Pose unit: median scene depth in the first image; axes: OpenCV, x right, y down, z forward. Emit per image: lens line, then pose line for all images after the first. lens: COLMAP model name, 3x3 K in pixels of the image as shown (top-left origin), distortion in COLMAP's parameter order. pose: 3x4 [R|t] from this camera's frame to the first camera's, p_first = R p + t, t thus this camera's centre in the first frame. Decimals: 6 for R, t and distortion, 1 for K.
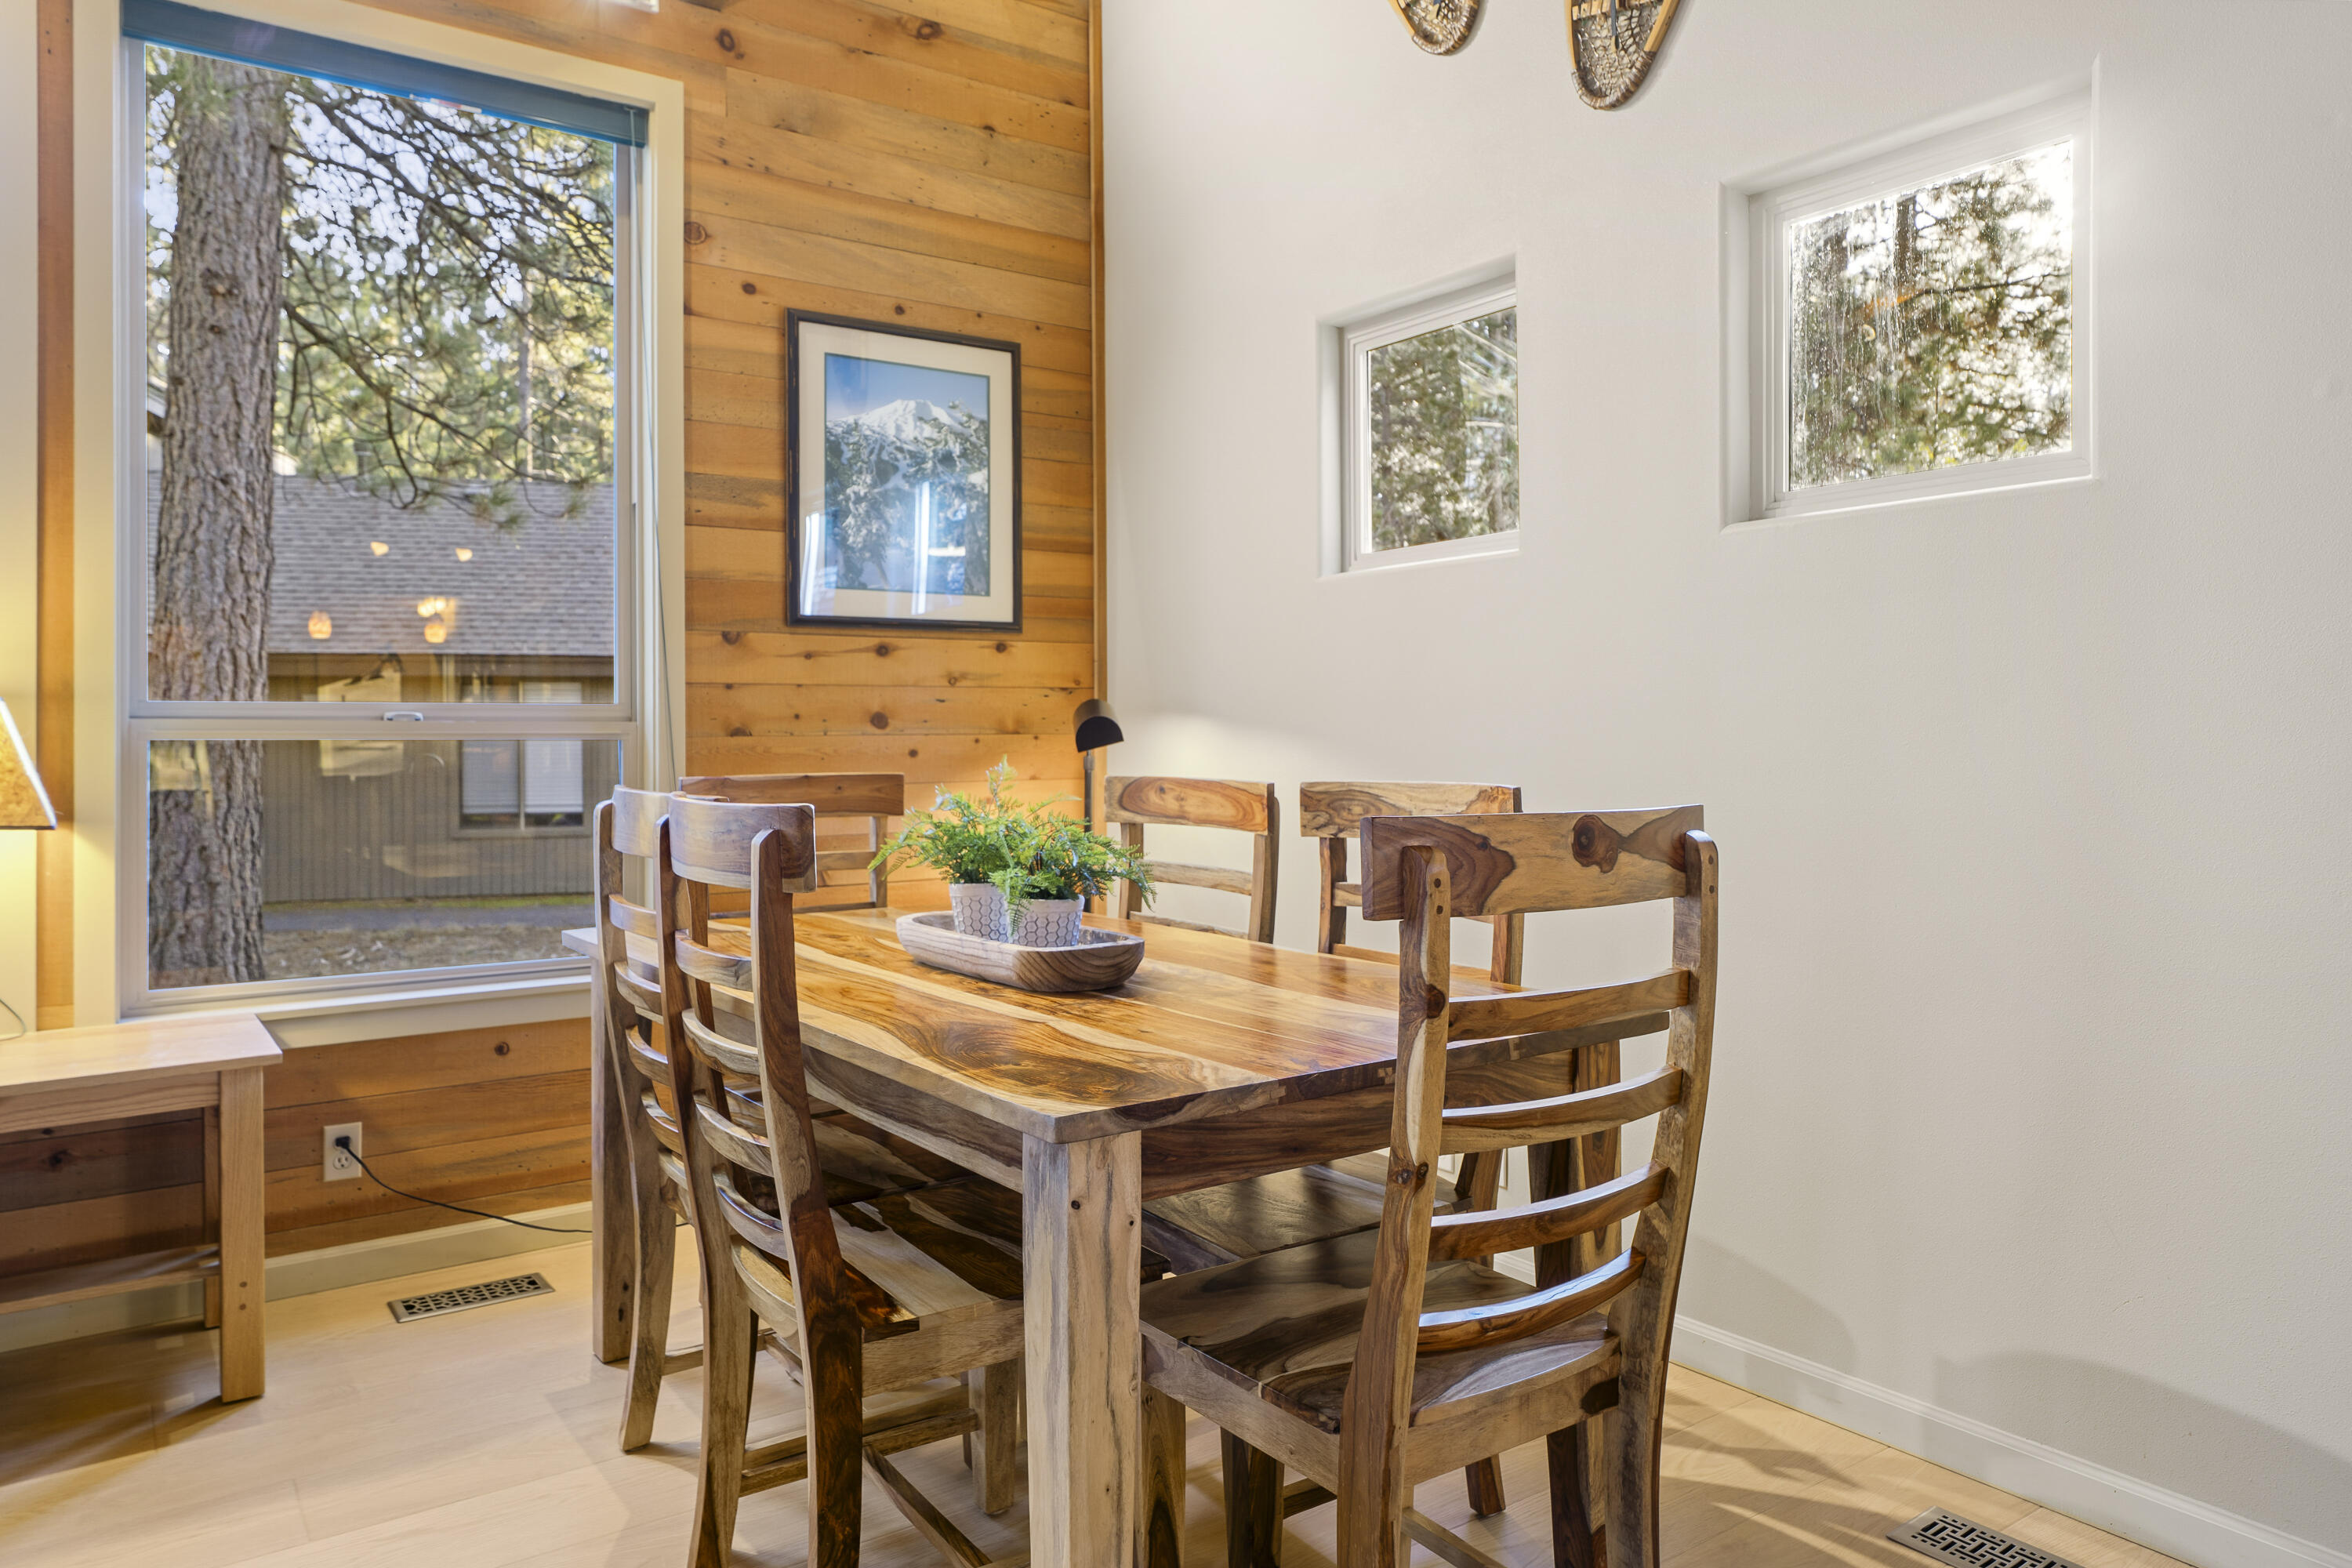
lens RADIAL K [[1511.0, 0, 1173.6], [0, 1511.0, 766.6], [0, 0, 1]] dist [0.001323, 0.000613]
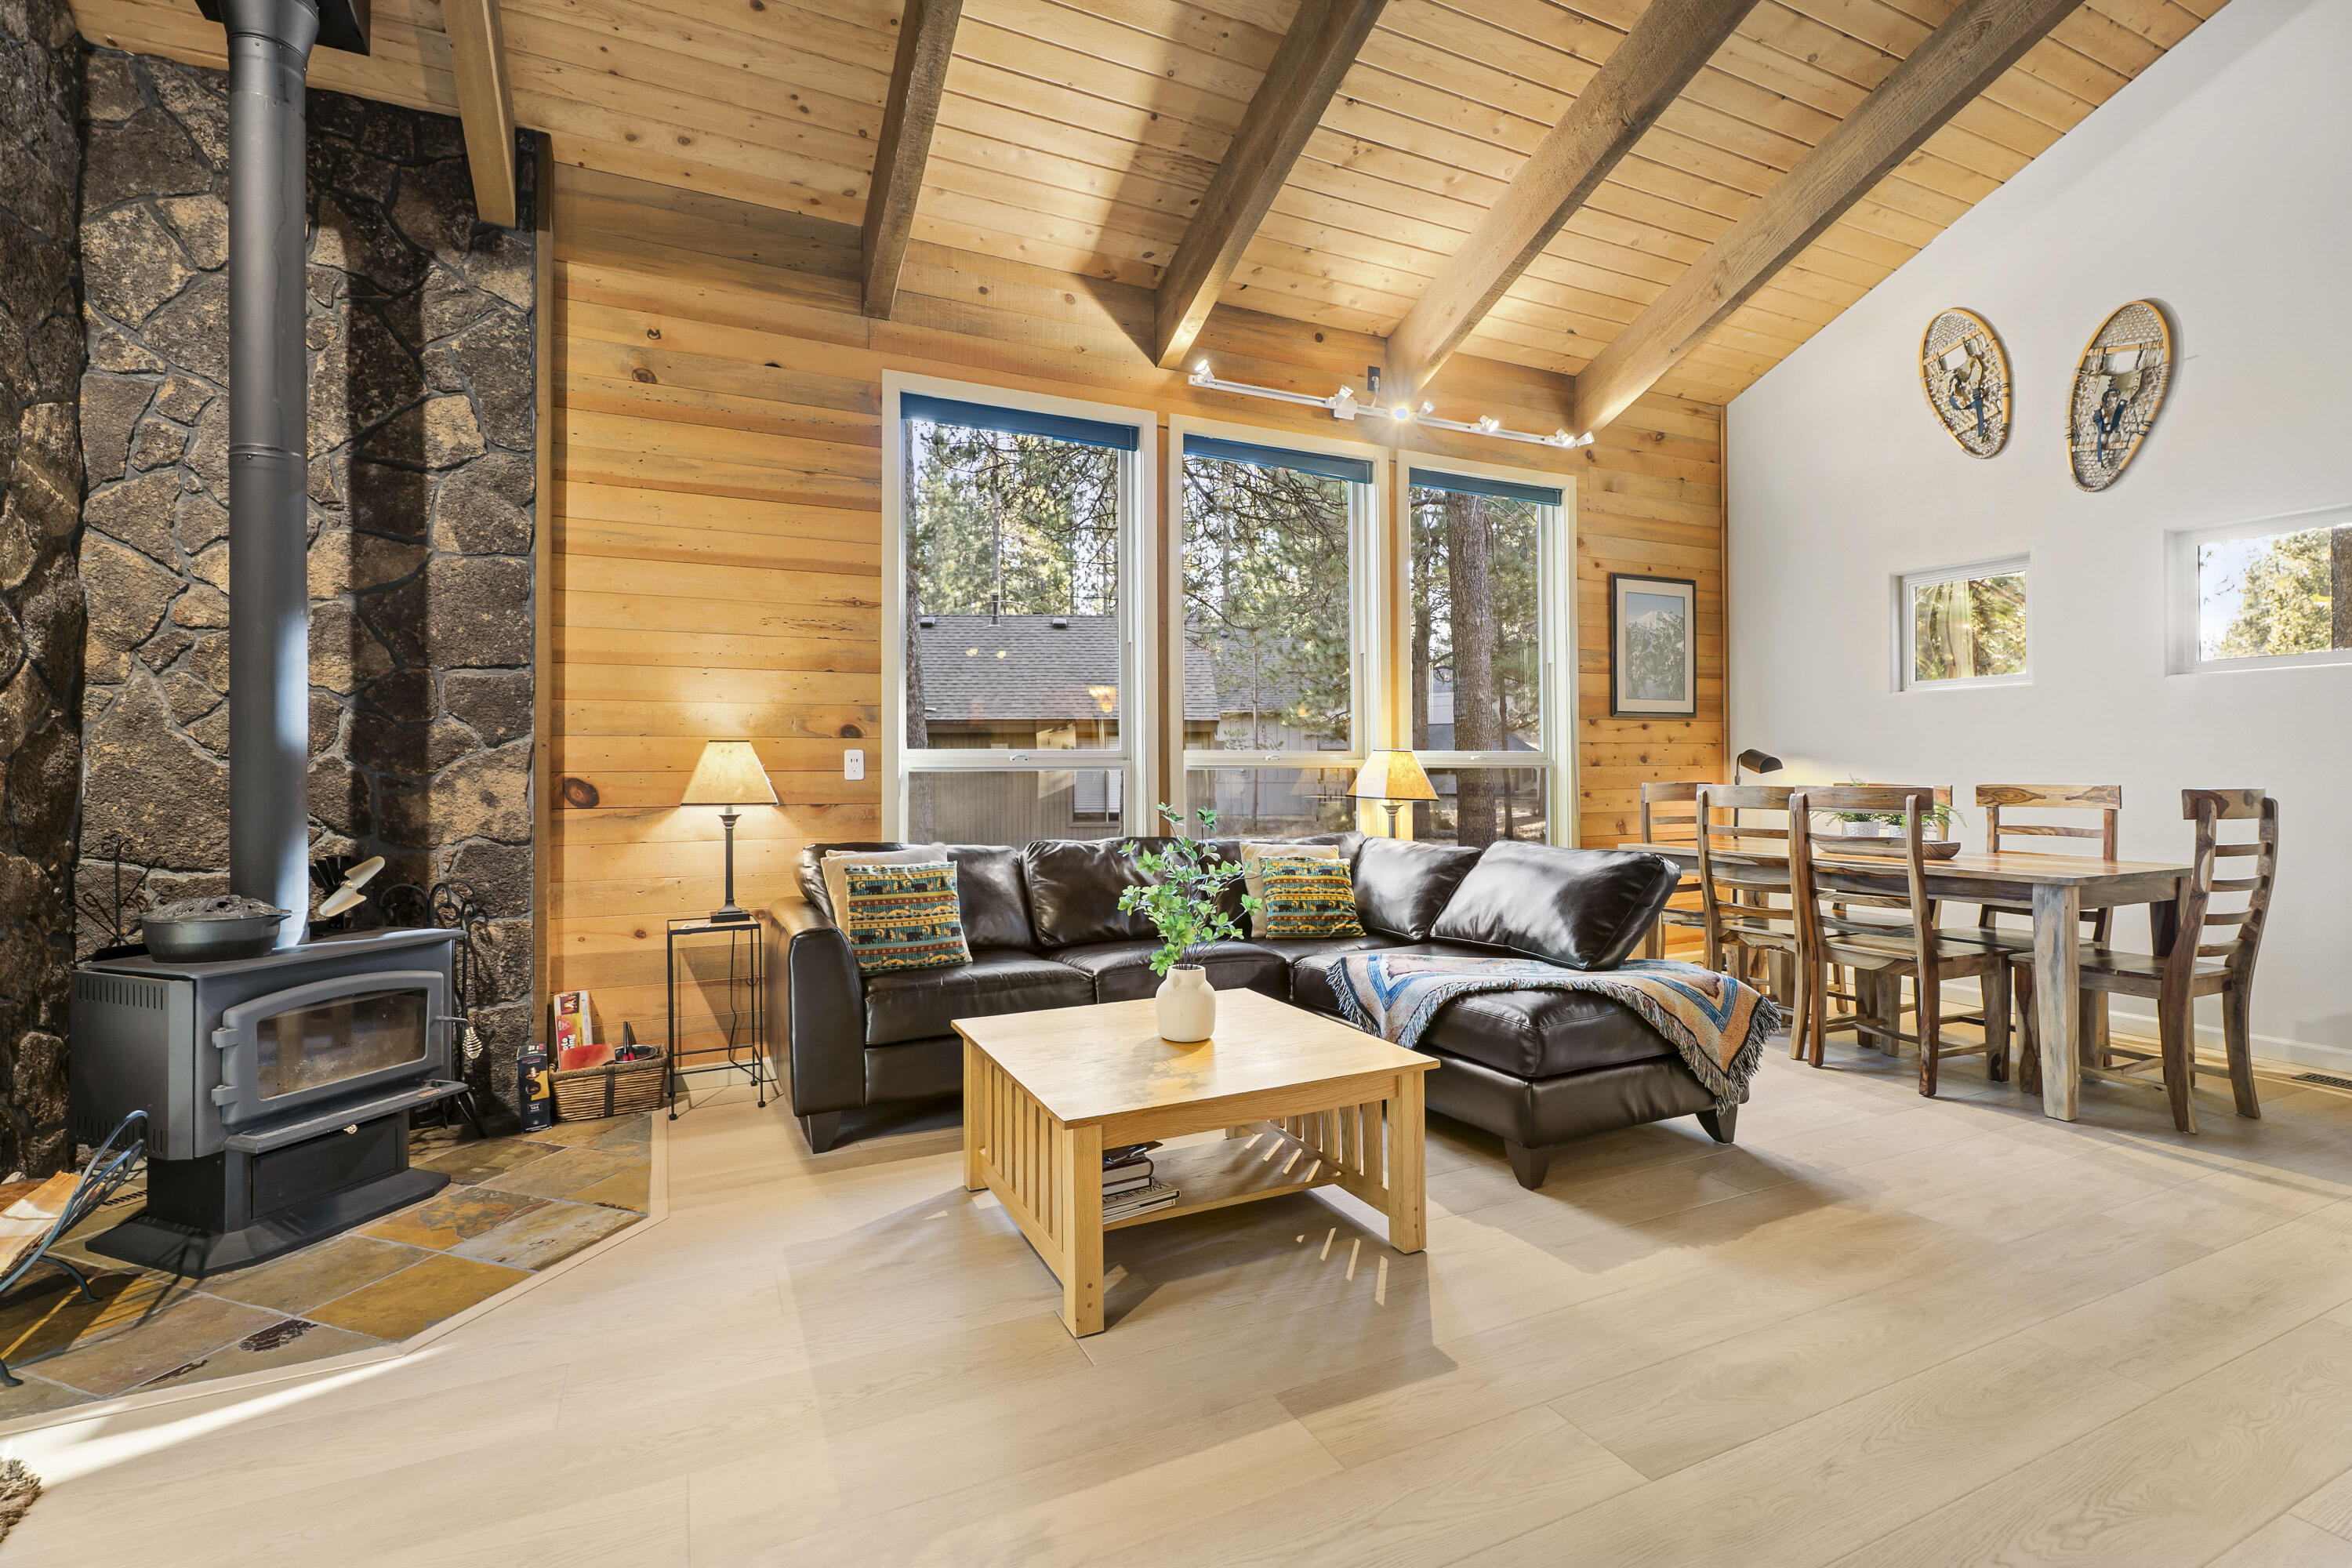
lens RADIAL K [[1048.2, 0, 1164.1], [0, 1048.2, 784.9], [0, 0, 1]] dist [-0.002141, -0.000680]
pose [[0.982626, 0.006337, -0.185488, -0.592307], [-0.007369, 0.999961, -0.004876, 0.018481], [0.185450, 0.006158, 0.982634, -0.602913]]
